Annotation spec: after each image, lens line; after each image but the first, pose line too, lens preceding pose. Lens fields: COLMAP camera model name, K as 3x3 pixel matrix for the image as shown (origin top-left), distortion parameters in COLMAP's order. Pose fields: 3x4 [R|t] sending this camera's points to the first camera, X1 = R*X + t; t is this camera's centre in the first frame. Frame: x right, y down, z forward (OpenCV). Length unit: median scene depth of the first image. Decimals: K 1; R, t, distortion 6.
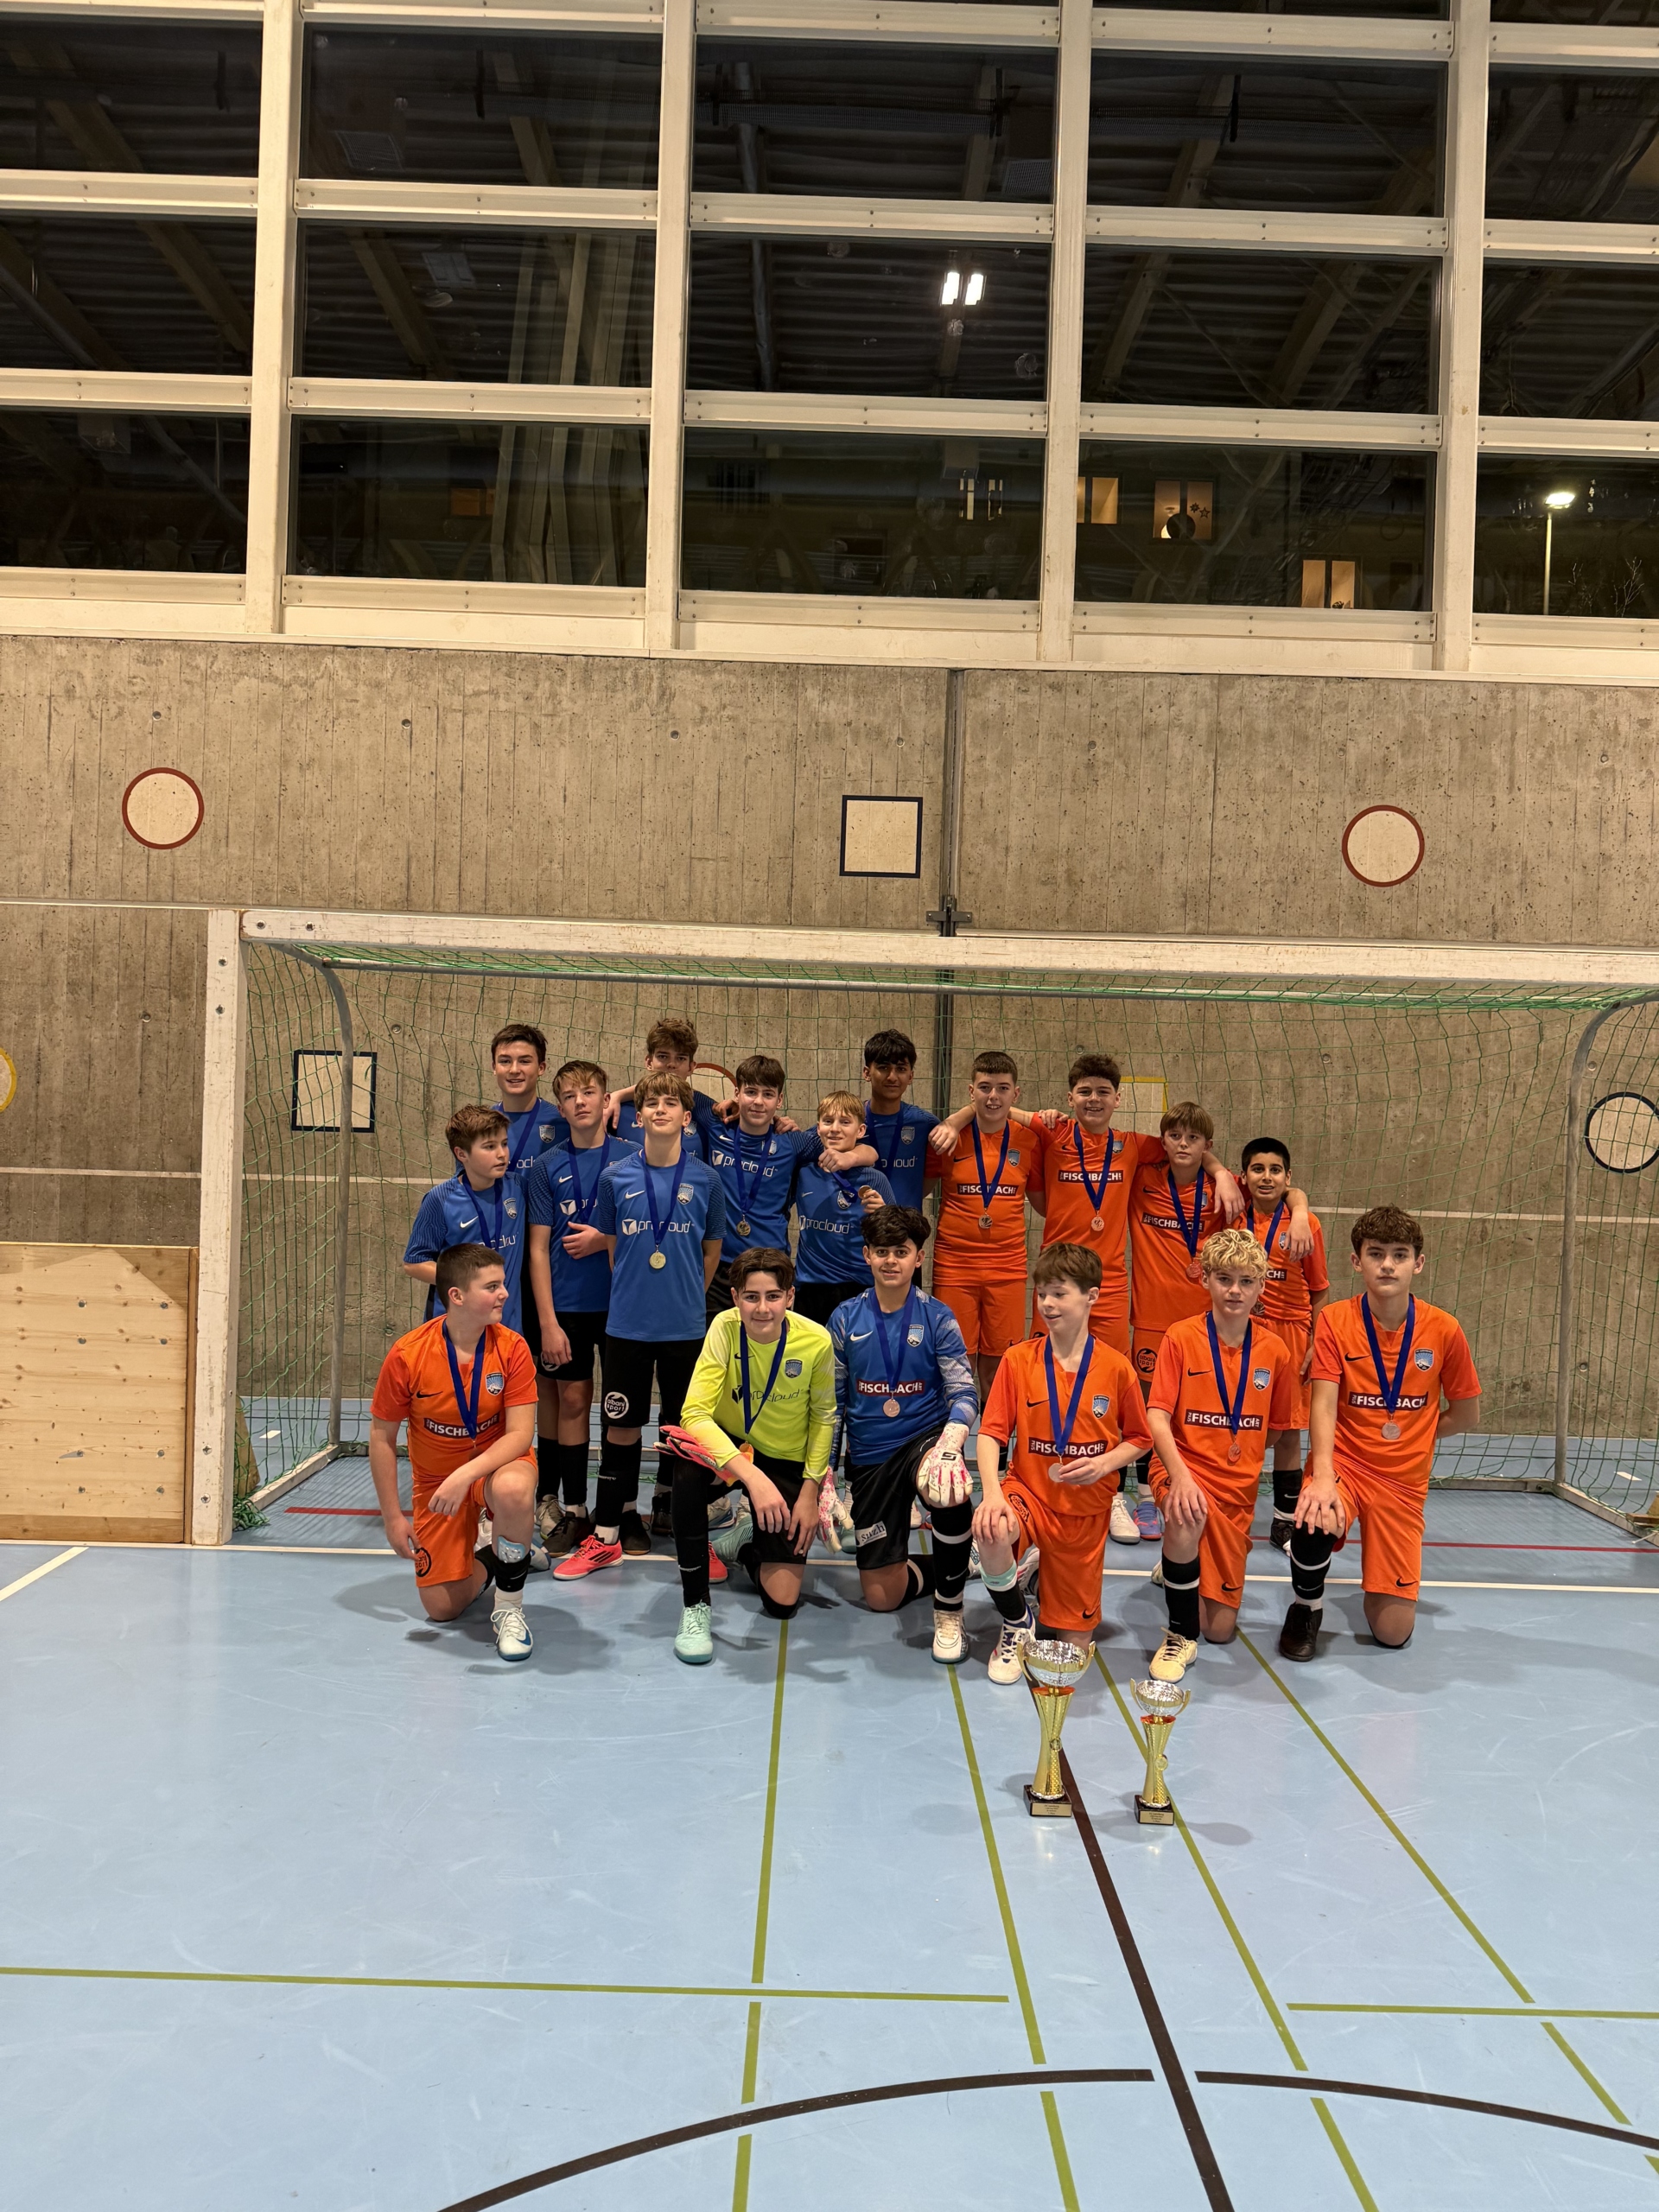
lens RADIAL K [[1547.9, 0, 829.6], [0, 1547.9, 1113.0], [0, 0, 1]] dist [0.084800, -0.108563]
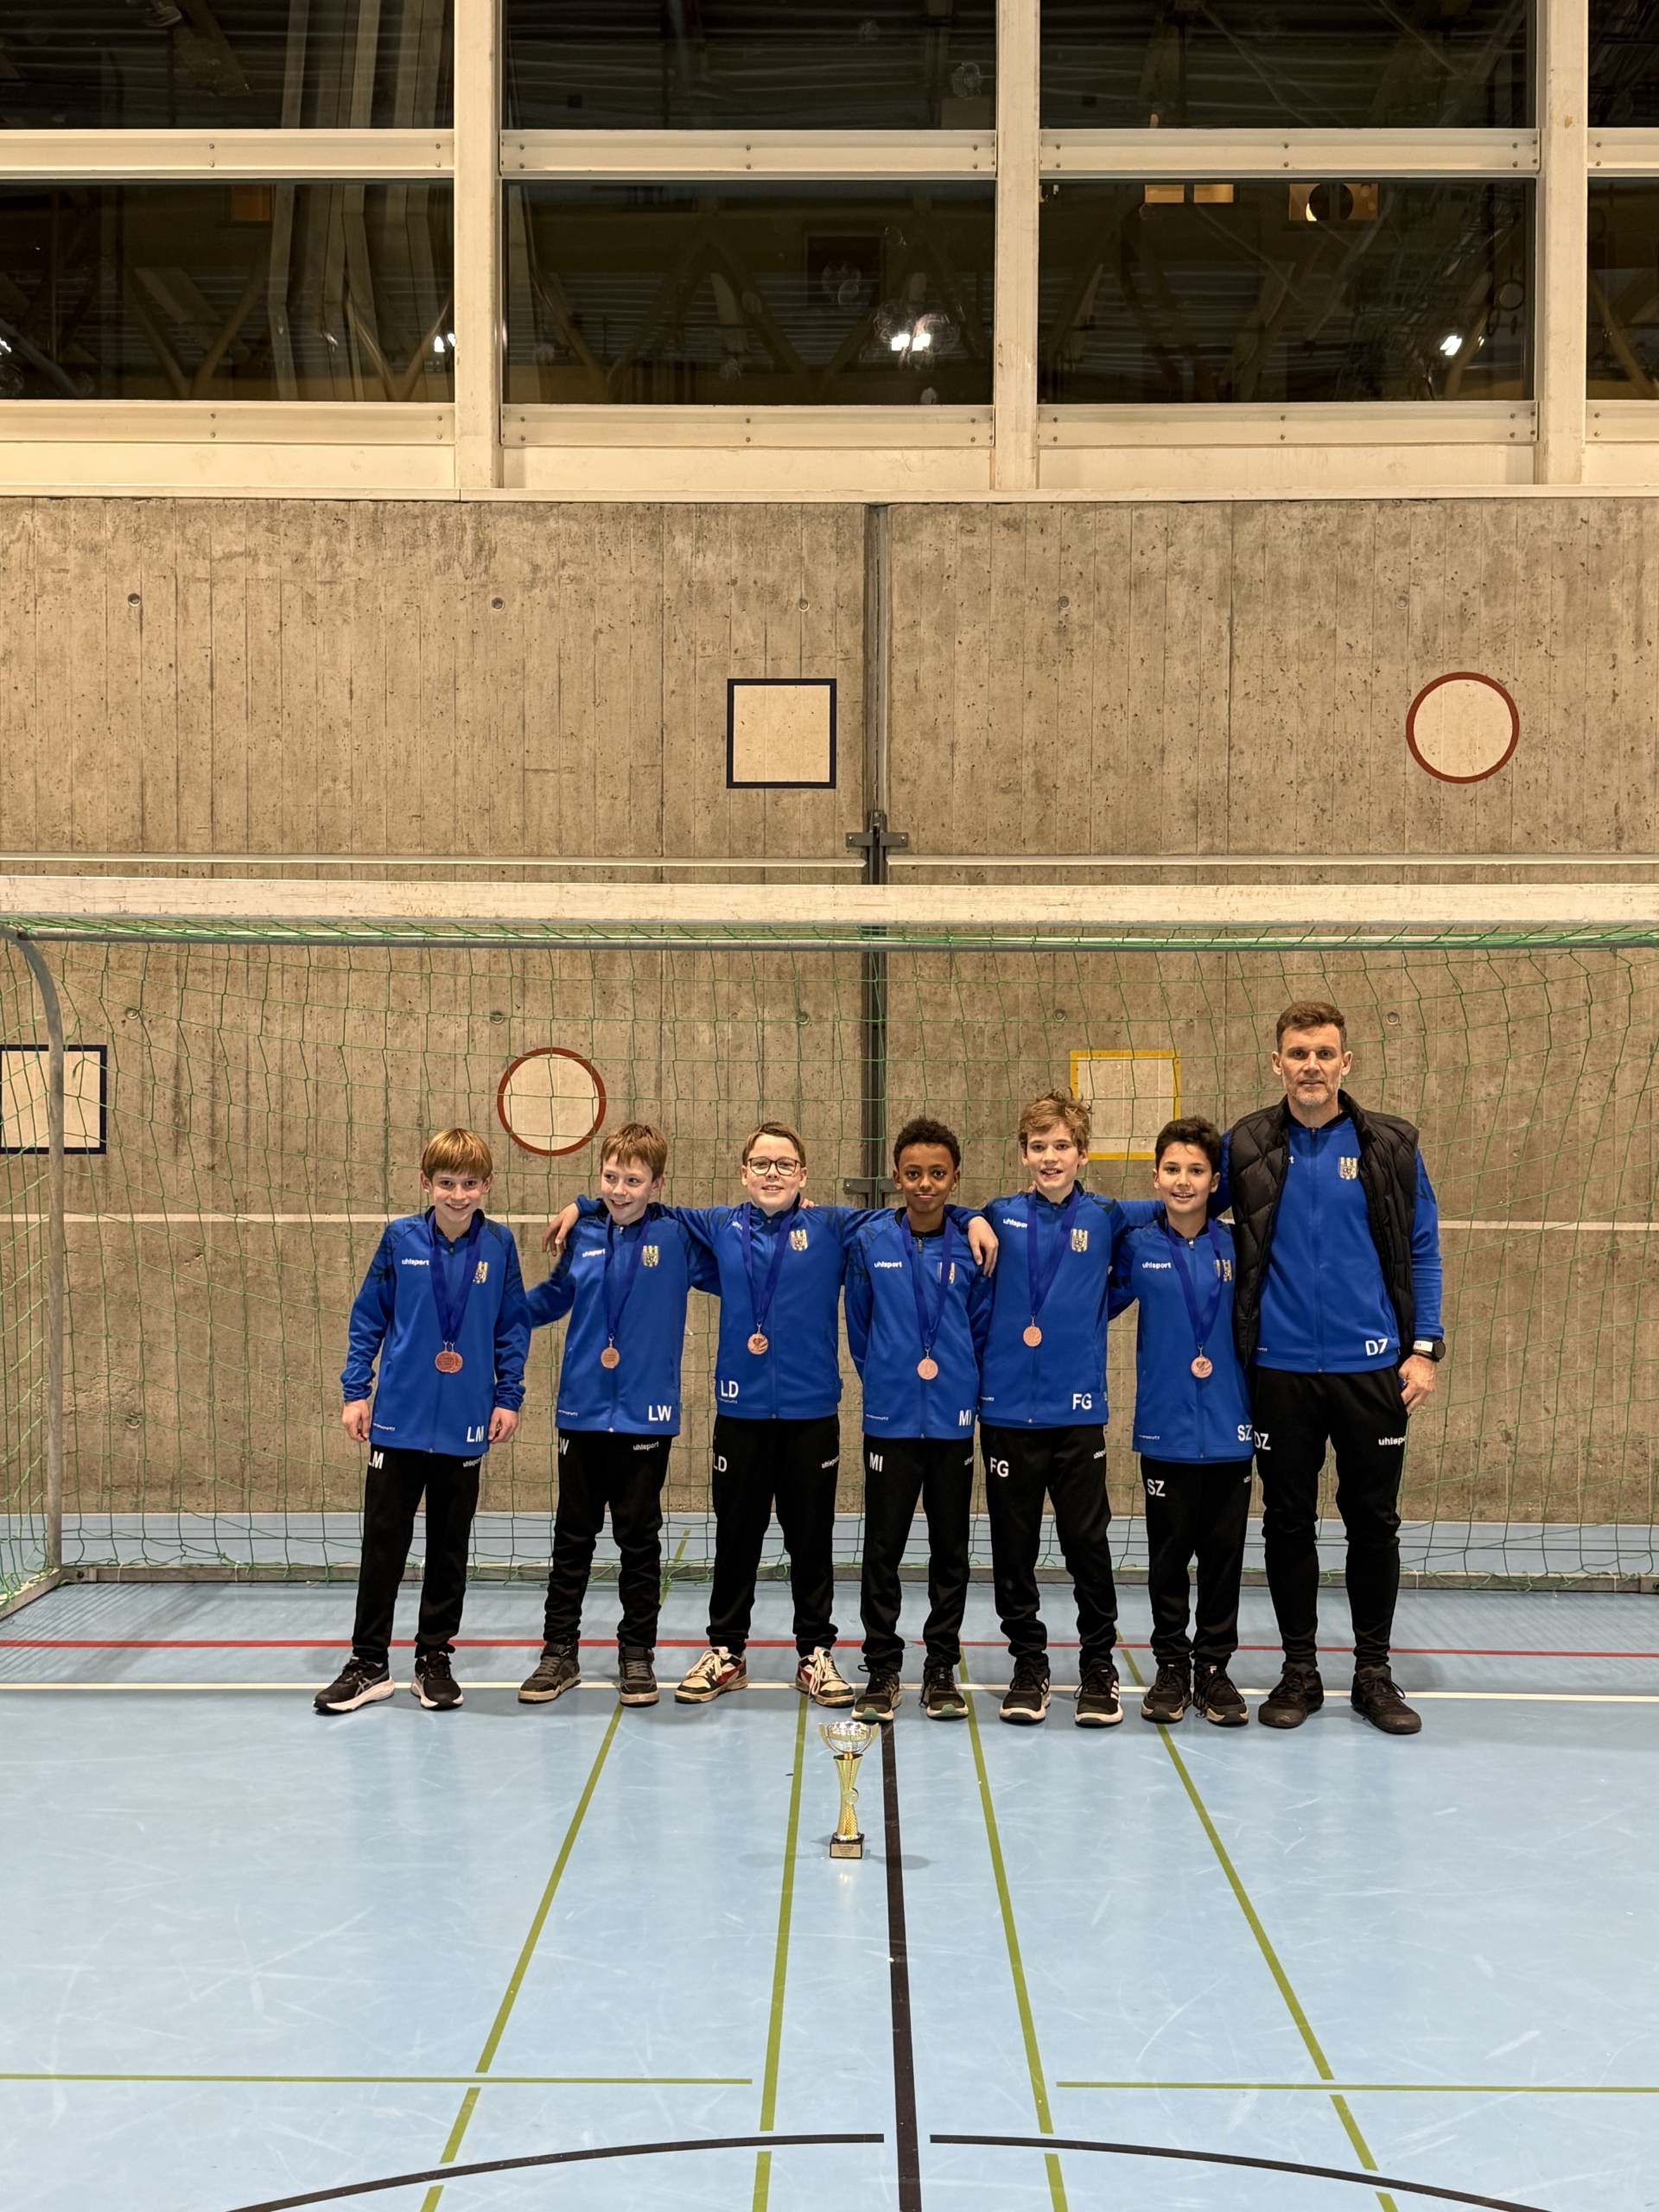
lens RADIAL K [[2428.9, 0, 826.2], [0, 2428.9, 1105.2], [0, 0, 1]] dist [0.085331, 0.000000]
pose [[0.999480, -0.027105, -0.017438, 0.069951], [0.027115, 0.999632, 0.000338, -0.001744], [0.017423, -0.000811, 0.999848, -0.154777]]
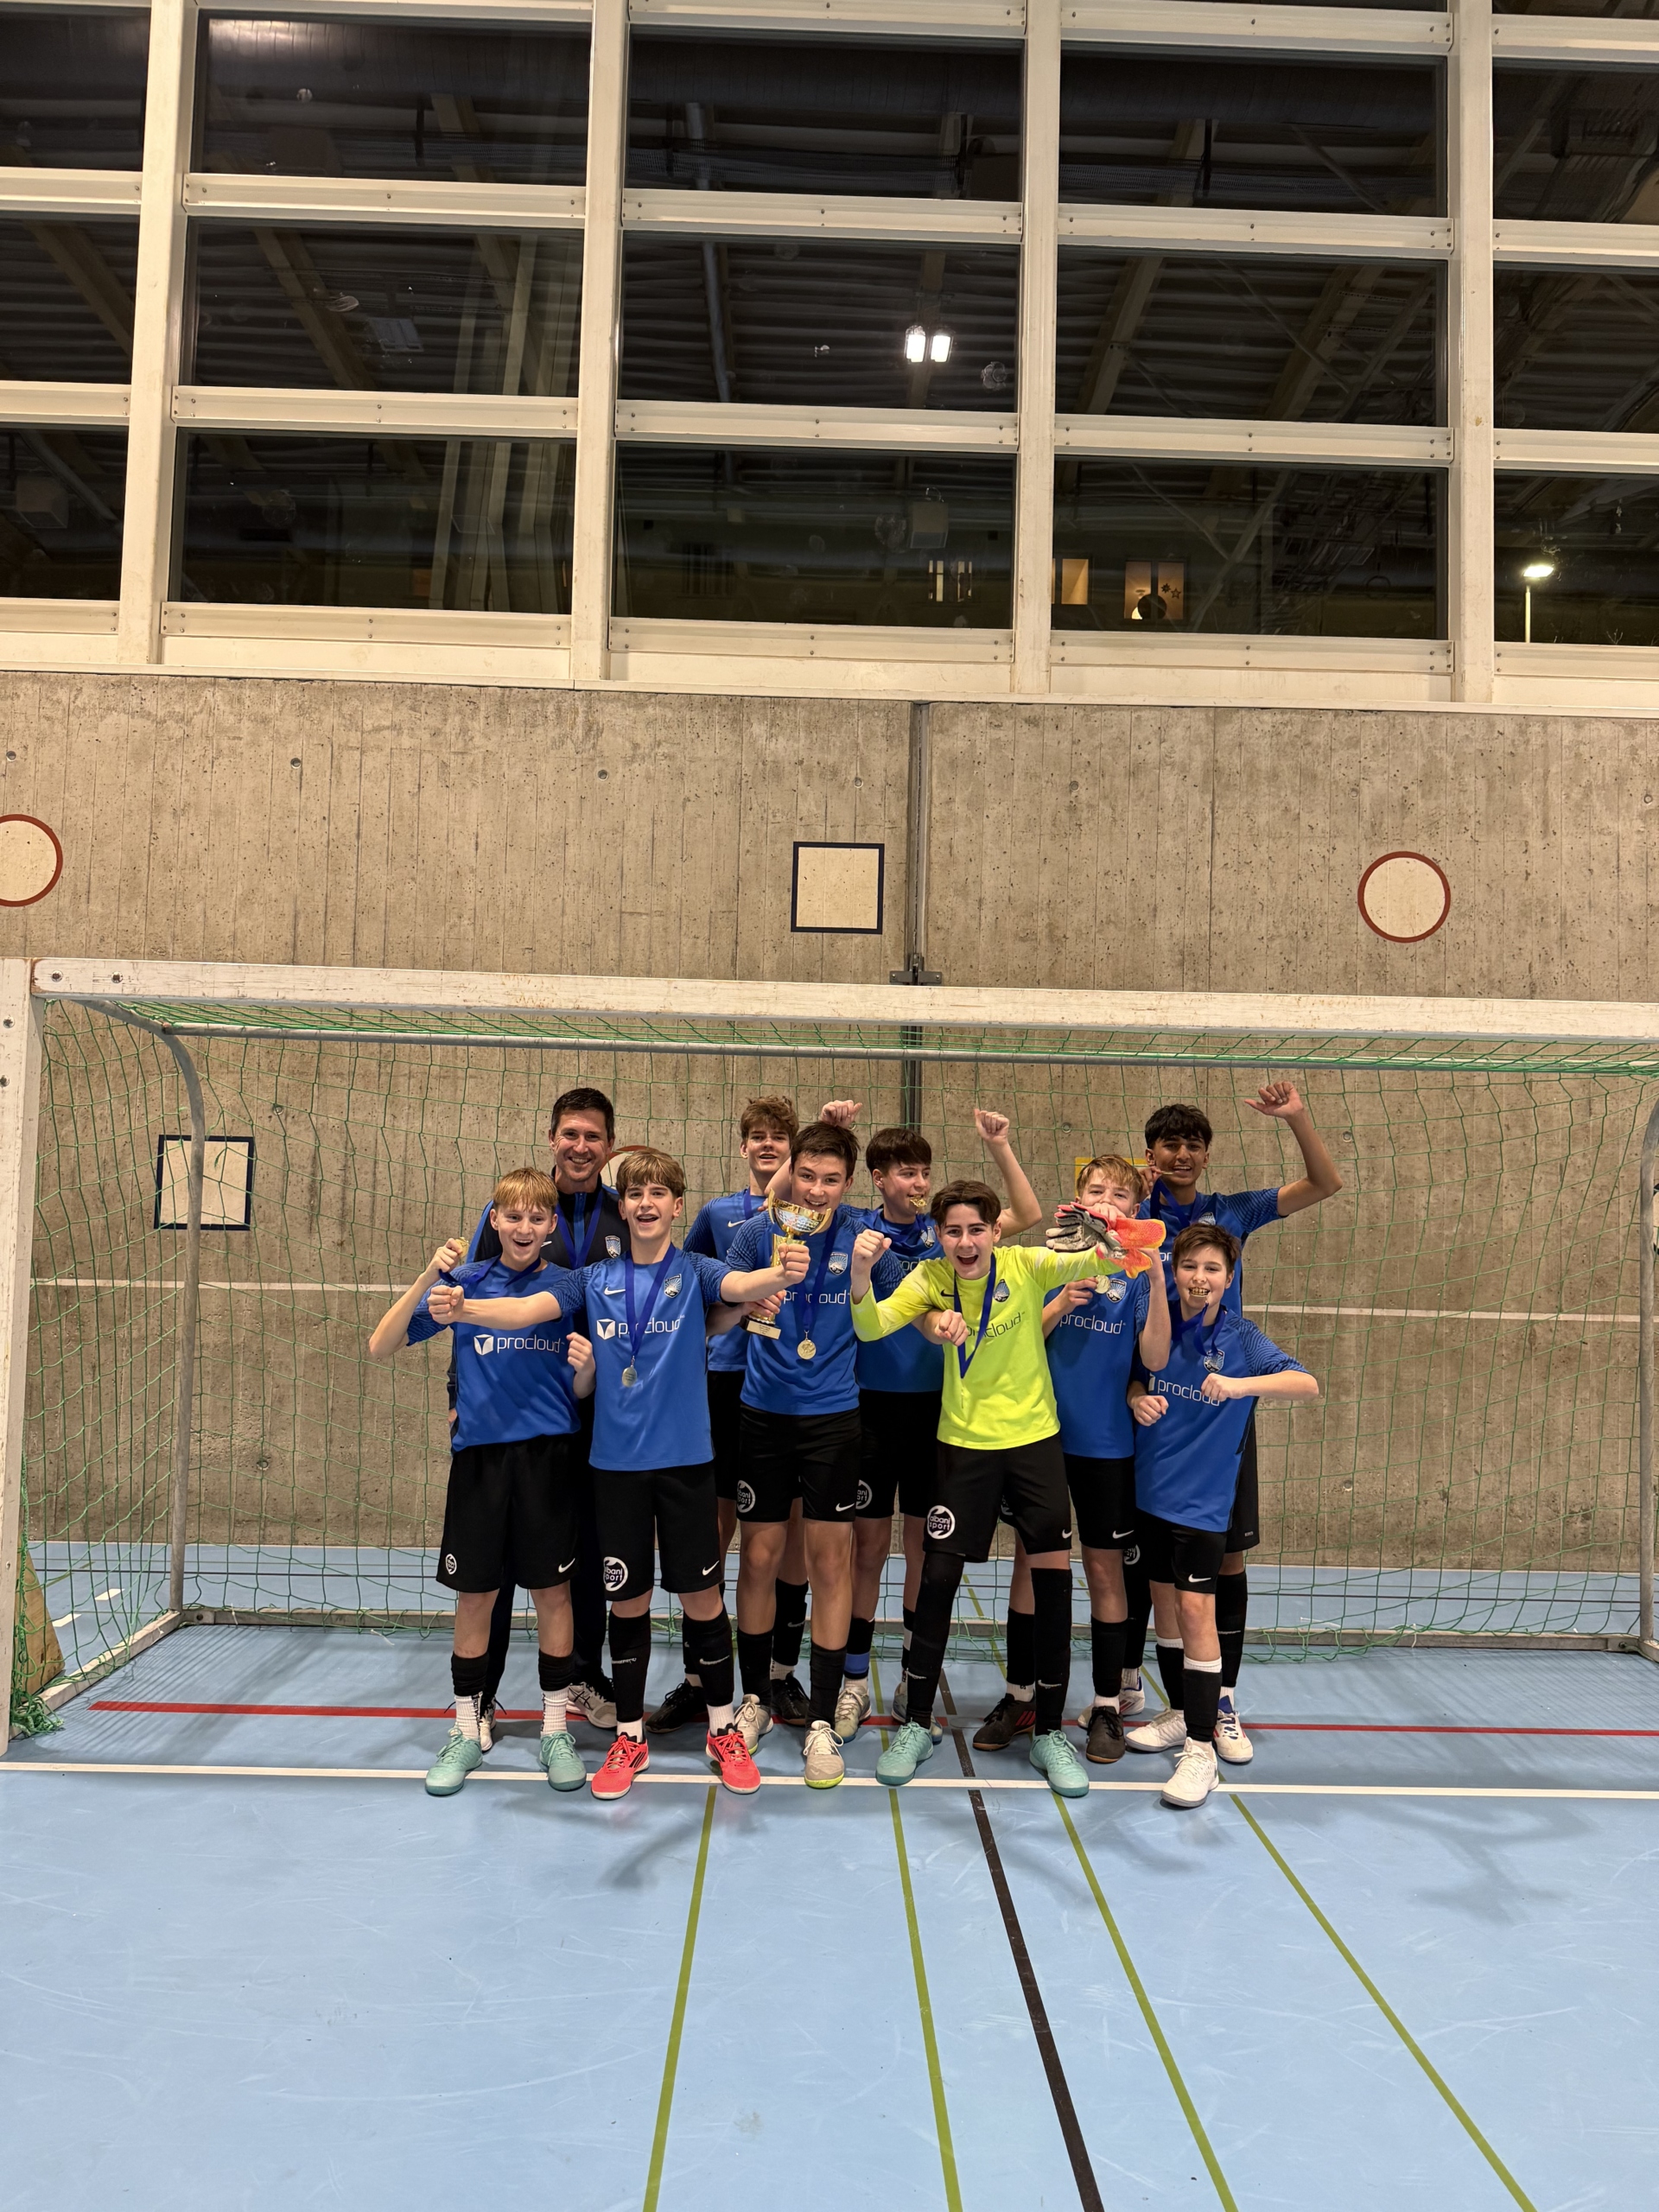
lens RADIAL K [[1547.9, 0, 831.7], [0, 1547.9, 1102.7], [0, 0, 1]] dist [0.084800, -0.108563]
pose [[0.999861, -0.006009, 0.015538, 0.015630], [0.006978, 0.997982, -0.063115, -0.000926], [-0.015127, 0.063214, 0.997885, 0.129275]]
